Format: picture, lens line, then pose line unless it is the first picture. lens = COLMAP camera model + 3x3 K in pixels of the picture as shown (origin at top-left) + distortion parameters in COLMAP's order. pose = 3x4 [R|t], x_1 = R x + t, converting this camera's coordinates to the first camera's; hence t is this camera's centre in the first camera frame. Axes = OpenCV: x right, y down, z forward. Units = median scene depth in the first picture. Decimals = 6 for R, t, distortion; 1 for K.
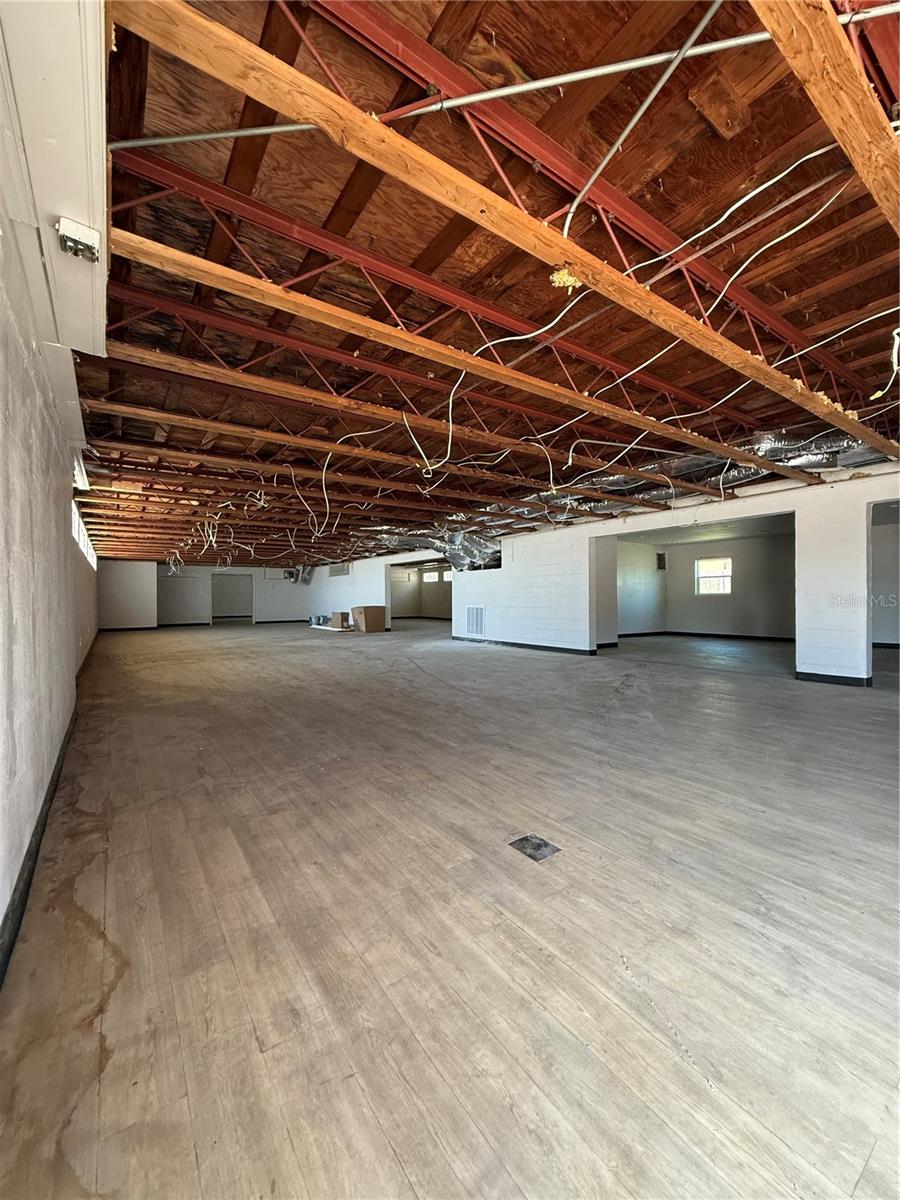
lens RADIAL K [[477.8, 0, 449.1], [0, 477.8, 600.4], [0, 0, 1]] dist [-0.000164, -0.000063]
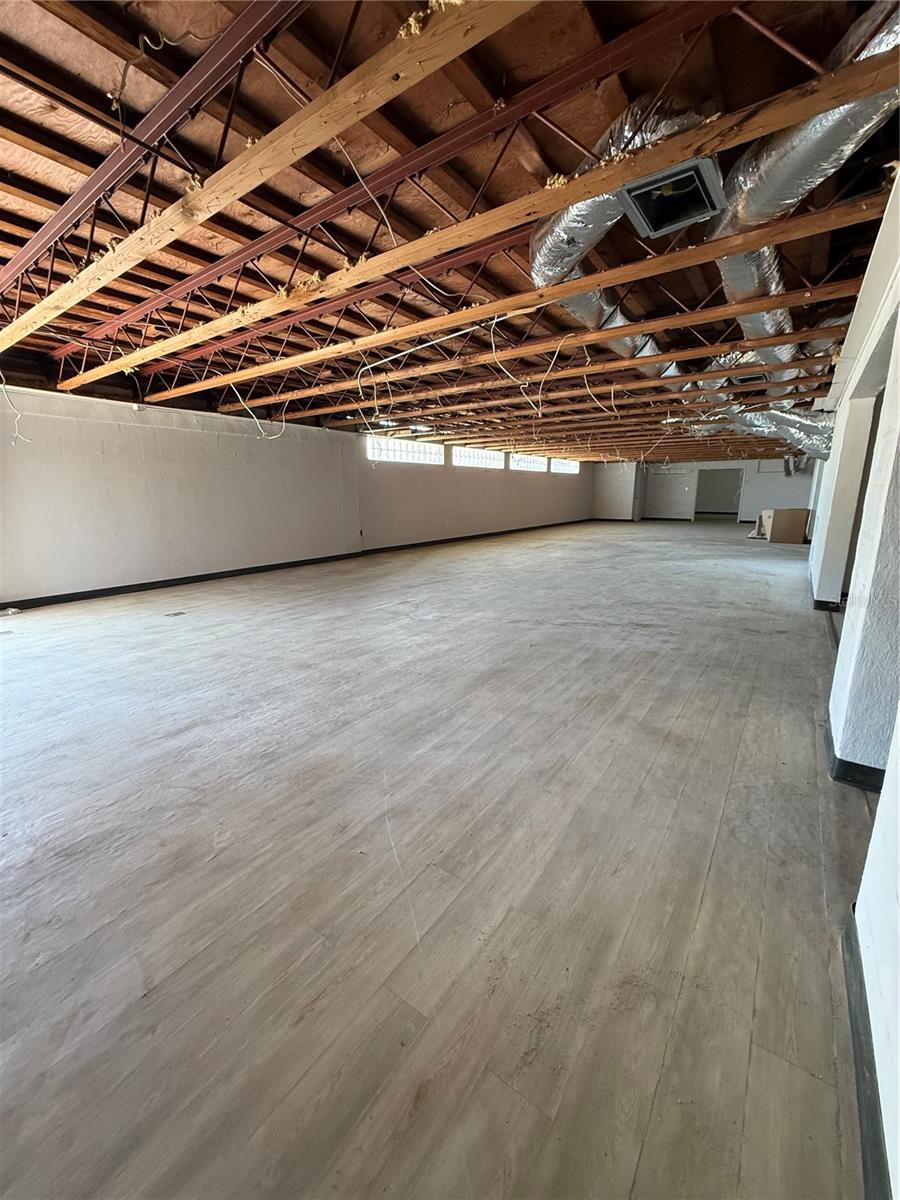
lens RADIAL K [[477.8, 0, 450.3], [0, 477.8, 598.3], [0, 0, 1]] dist [-0.000164, -0.000063]
pose [[0.330849, 0.218865, -0.917953, 1.901864], [-0.009318, 0.973444, 0.228737, -0.095136], [0.943638, -0.067124, 0.324102, 1.009056]]
